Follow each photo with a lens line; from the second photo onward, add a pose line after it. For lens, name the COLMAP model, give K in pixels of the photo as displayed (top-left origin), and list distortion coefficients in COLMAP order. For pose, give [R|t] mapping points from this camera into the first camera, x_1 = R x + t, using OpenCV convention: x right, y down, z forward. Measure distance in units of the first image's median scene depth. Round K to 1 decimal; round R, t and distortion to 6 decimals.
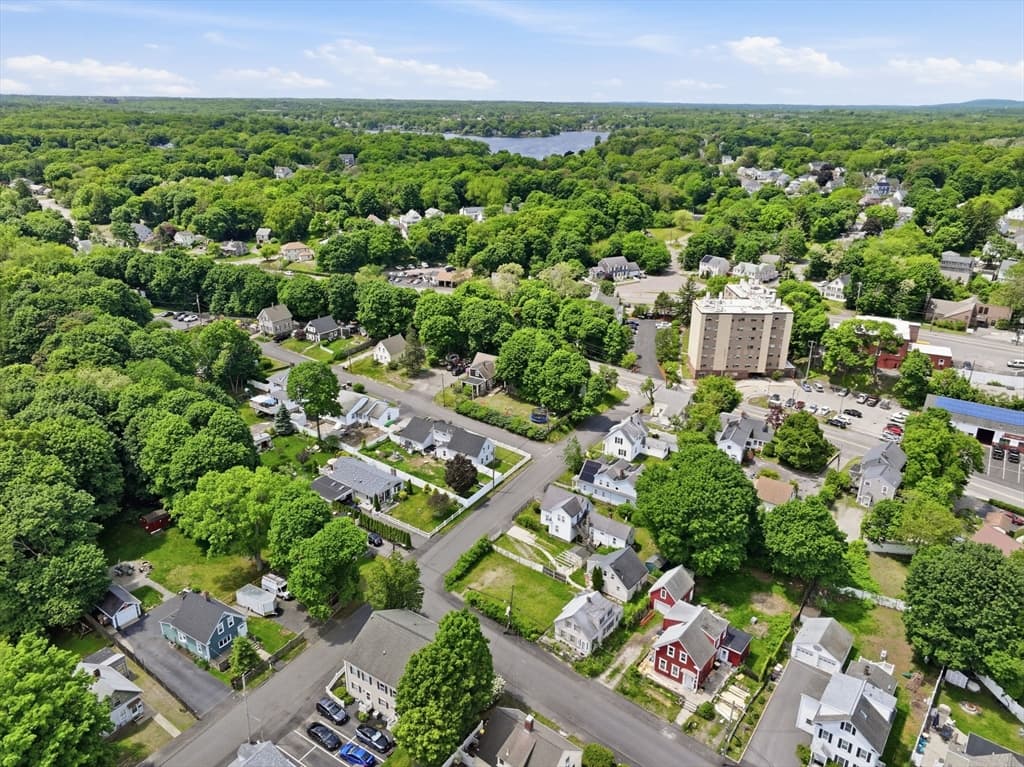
lens RADIAL K [[720.0, 0, 513.4], [0, 720.0, 382.9], [0, 0, 1]] dist [0.007290, 0.003179]
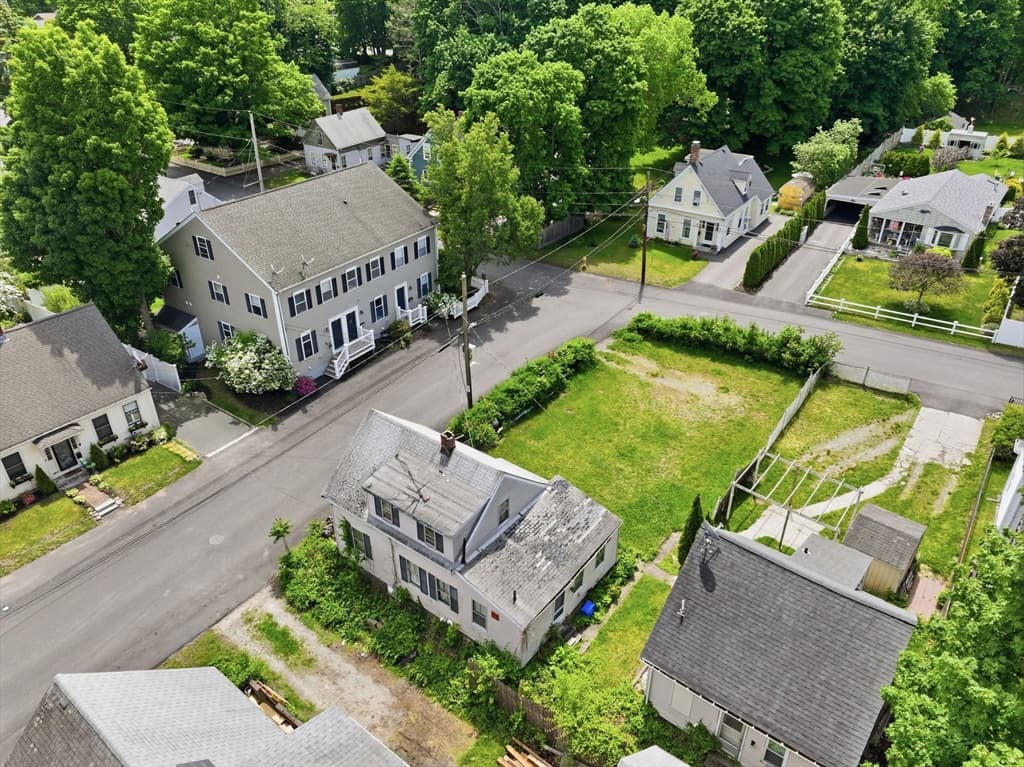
lens RADIAL K [[720.0, 0, 513.4], [0, 720.0, 382.9], [0, 0, 1]] dist [0.007290, 0.003179]
pose [[0.005140, 0.501711, -0.865020, 0.255867], [-0.367351, 0.805496, 0.465004, 0.118383], [0.930068, 0.315376, 0.188445, 0.762733]]
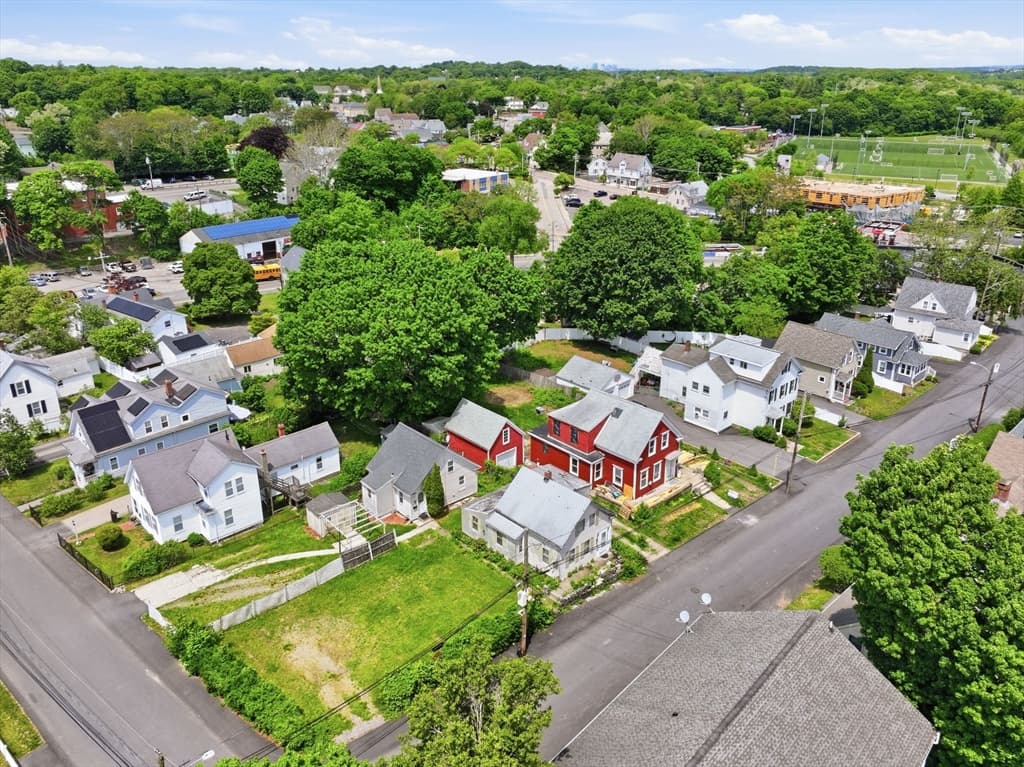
lens RADIAL K [[759.8, 0, 503.8], [0, 759.8, 355.9], [0, 0, 1]] dist [0.004368, 0.009288]
pose [[0.169253, -0.356423, 0.918867, -0.297587], [0.364081, 0.888982, 0.277769, 0.045663], [-0.915859, 0.287529, 0.280230, 0.671737]]
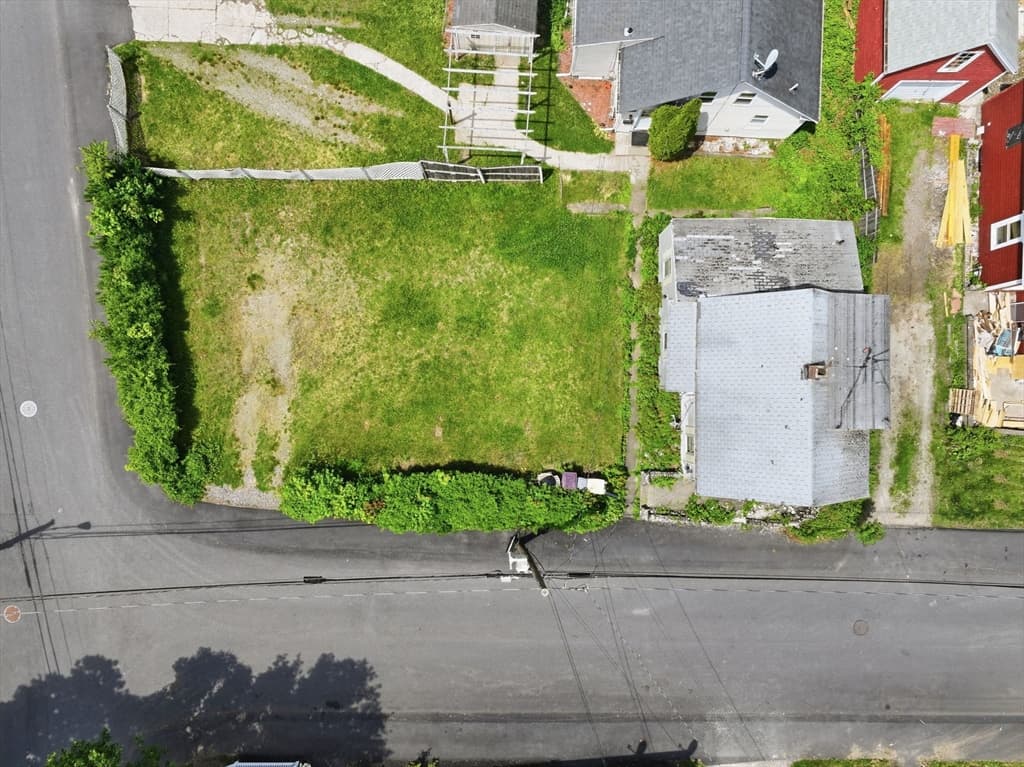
lens RADIAL K [[720.0, 0, 513.4], [0, 720.0, 382.9], [0, 0, 1]] dist [0.007290, 0.003179]
pose [[0.804675, -0.593666, 0.007654, 0.019815], [0.220560, 0.310873, 0.924506, 0.059129], [-0.551227, -0.742239, 0.381091, 0.761747]]
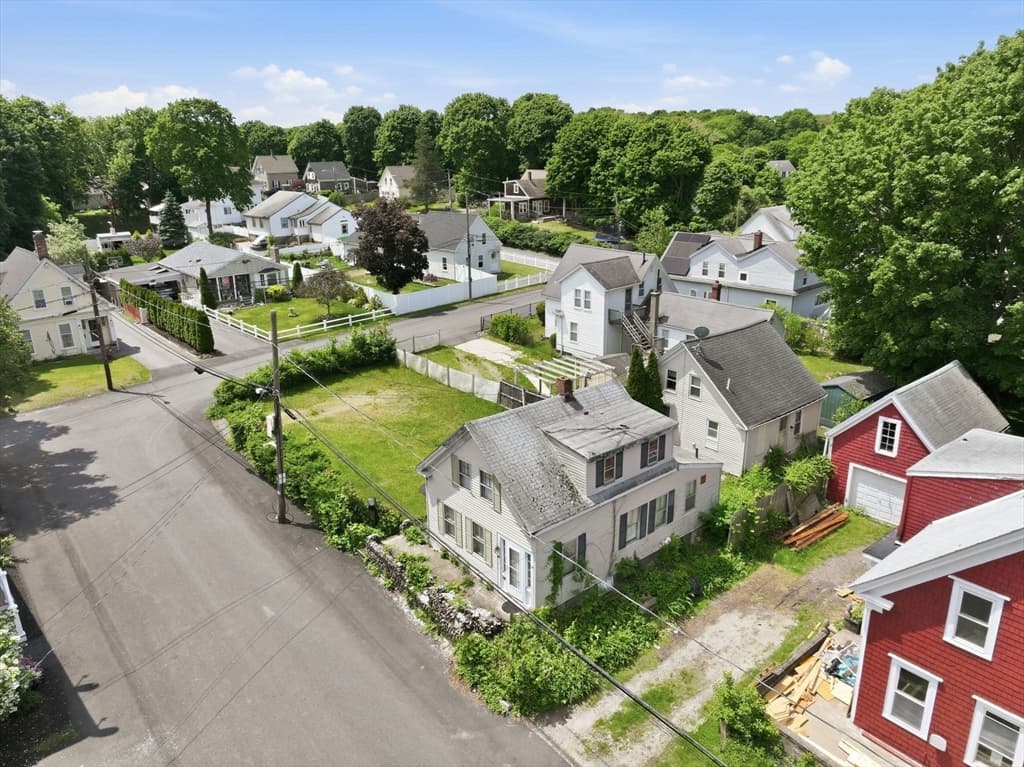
lens RADIAL K [[724.9, 0, 509.3], [0, 724.9, 380.9], [0, 0, 1]] dist [0.006457, -0.000193]
pose [[0.976135, 0.043385, -0.212788, 0.108910], [-0.055506, 0.997139, -0.051321, 0.245803], [0.209953, 0.061907, 0.975750, 0.599898]]
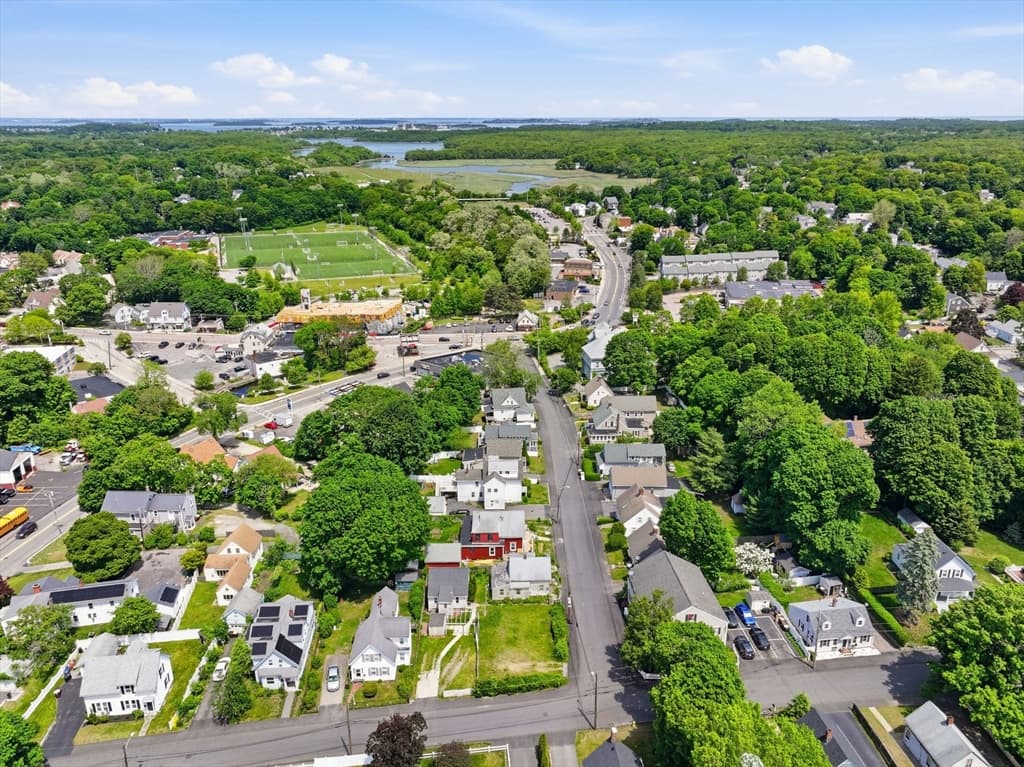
lens RADIAL K [[731.9, 0, 513.7], [0, 731.9, 382.2], [0, 0, 1]] dist [0.005947, 0.003423]
pose [[-0.623856, -0.273553, 0.732102, -0.543875], [0.283088, 0.794037, 0.537927, -0.459557], [-0.728468, 0.542838, -0.417925, 1.076231]]
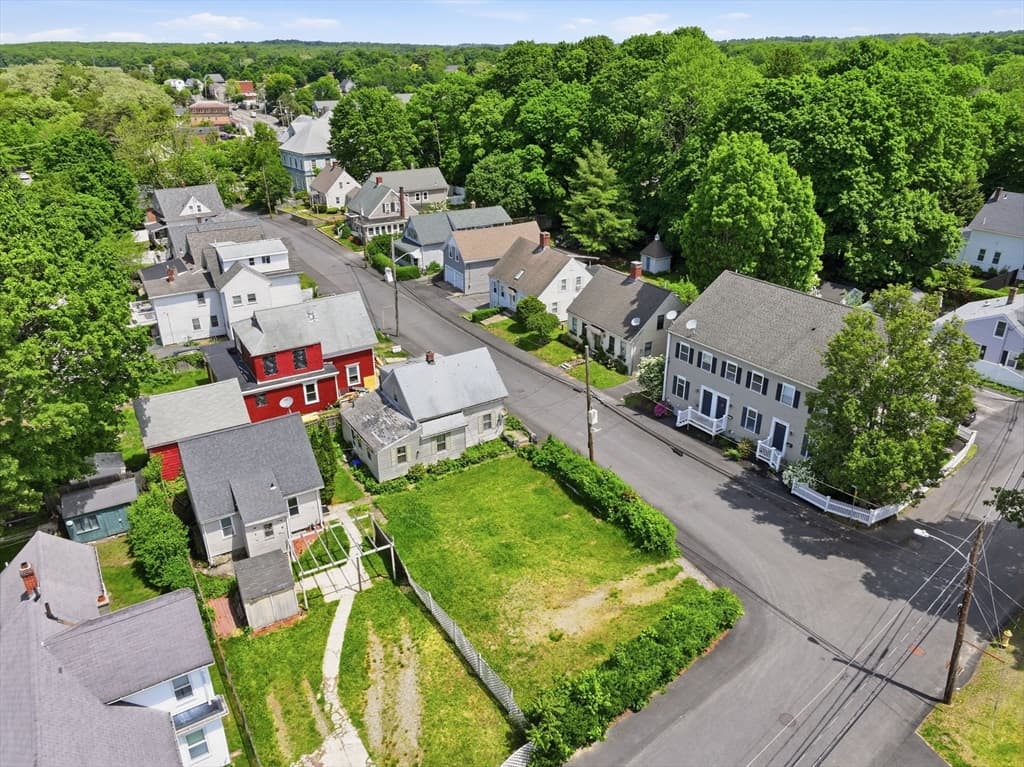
lens RADIAL K [[723.8, 0, 513.6], [0, 723.8, 381.8], [0, 0, 1]] dist [-0.003580, 0.020622]
pose [[-0.933783, -0.156187, 0.321956, -0.078876], [0.125994, 0.698601, 0.704331, -0.009539], [-0.334926, 0.698257, -0.632663, 1.018632]]
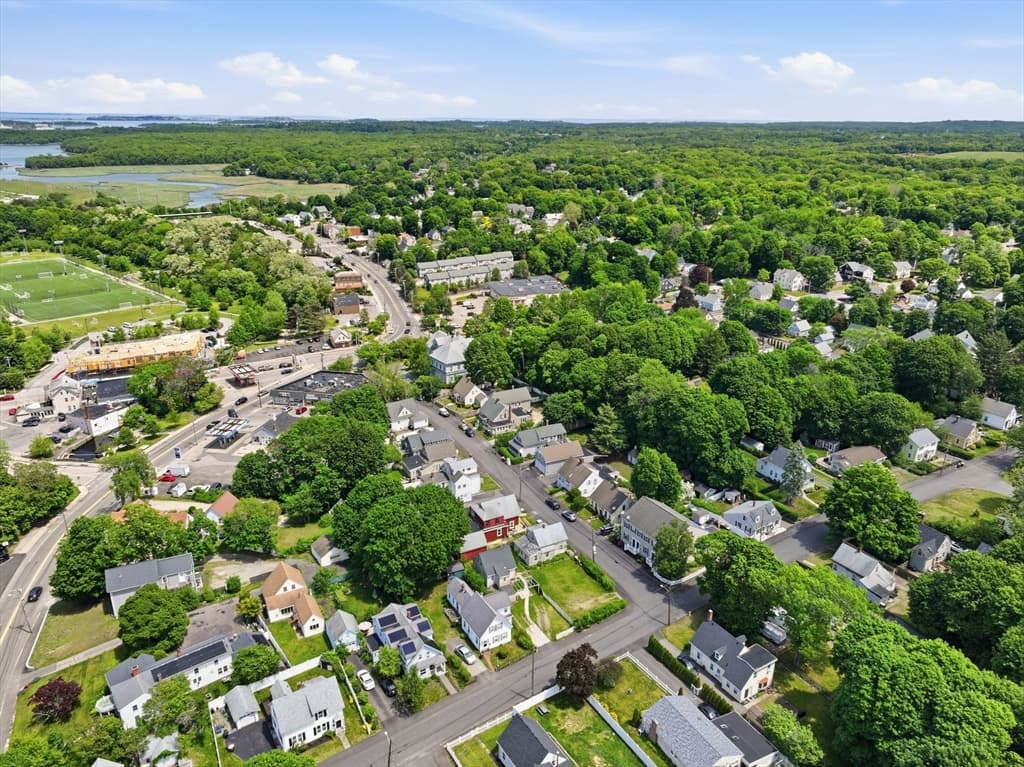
lens RADIAL K [[723.8, 0, 513.6], [0, 723.8, 381.8], [0, 0, 1]] dist [-0.003580, 0.020622]
pose [[-0.910721, -0.157255, 0.381914, -0.284487], [0.136384, 0.758314, 0.637463, -0.695321], [-0.389855, 0.632638, -0.669165, 1.446218]]
